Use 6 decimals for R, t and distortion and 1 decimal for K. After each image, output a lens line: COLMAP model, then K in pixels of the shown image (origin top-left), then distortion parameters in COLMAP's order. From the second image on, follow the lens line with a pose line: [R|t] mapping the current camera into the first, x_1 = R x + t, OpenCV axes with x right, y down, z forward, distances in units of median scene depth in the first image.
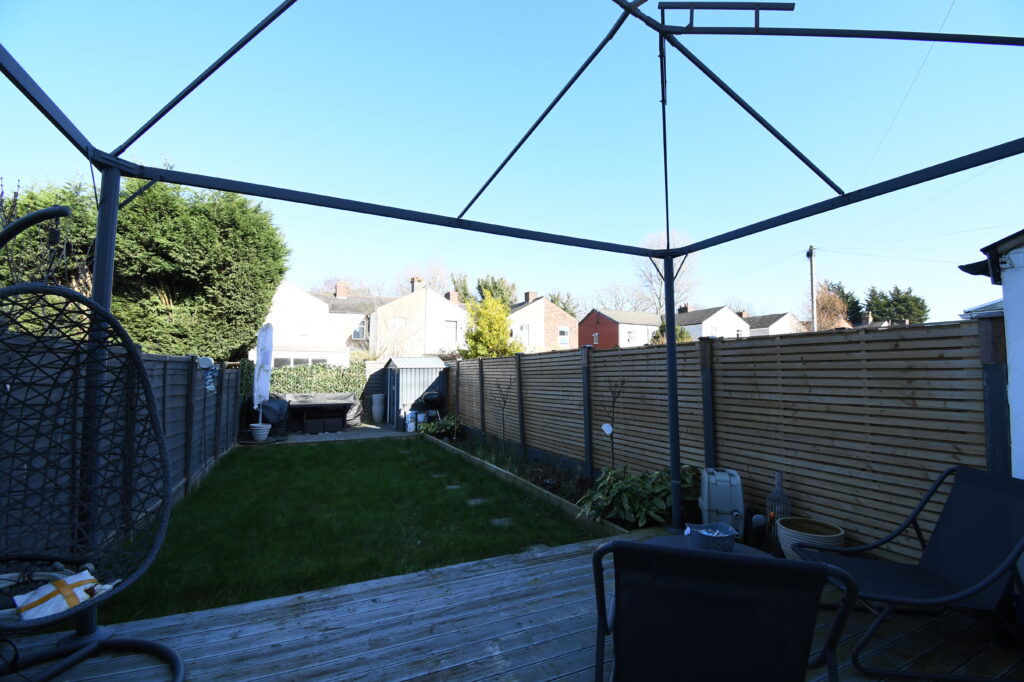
lens RADIAL K [[447.9, 0, 514.6], [0, 447.9, 337.2], [0, 0, 1]] dist [0.002844, -0.007207]
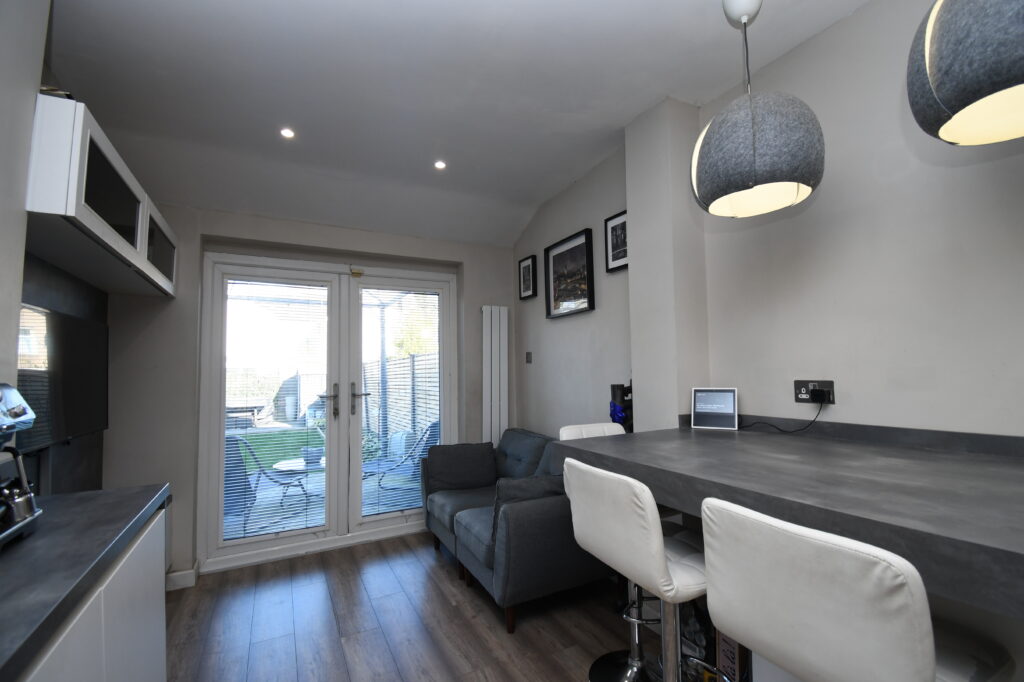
lens RADIAL K [[447.9, 0, 509.7], [0, 447.9, 344.6], [0, 0, 1]] dist [0.002844, -0.007207]
pose [[0.998625, -0.018459, 0.049061, 0.250954], [0.017883, 0.999766, 0.012148, -0.016986], [-0.049274, -0.011254, 0.998722, -0.241321]]
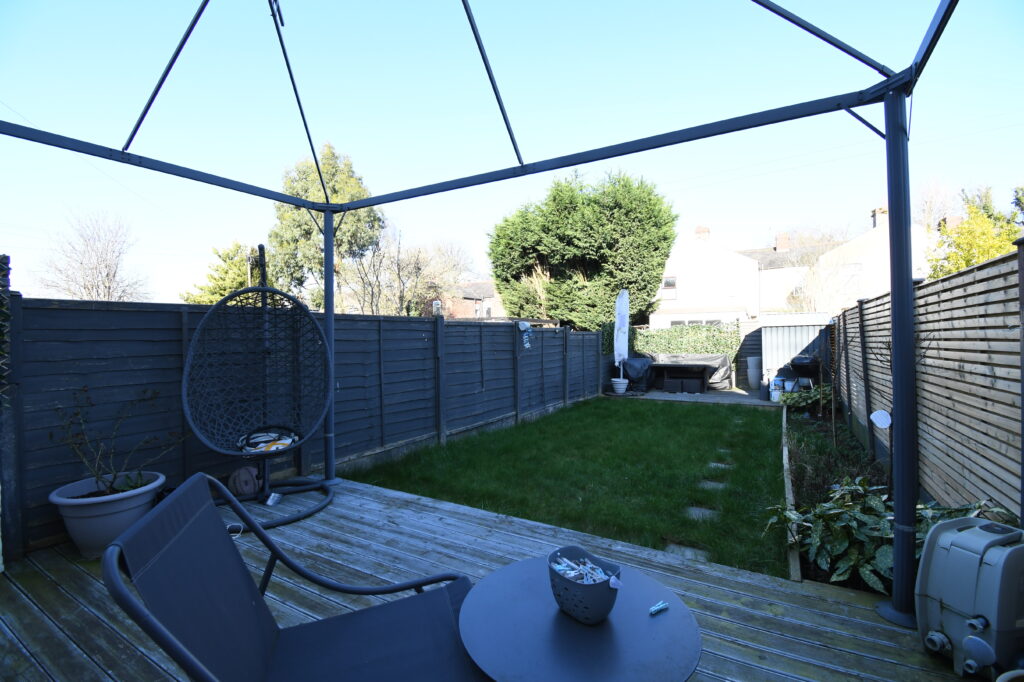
lens RADIAL K [[447.9, 0, 510.1], [0, 447.9, 335.4], [0, 0, 1]] dist [0.002844, -0.007207]
pose [[0.571053, -0.010734, -0.820843, 0.173161], [0.075441, 0.996369, 0.039454, 0.014372], [0.817440, -0.084456, 0.569789, 0.112769]]
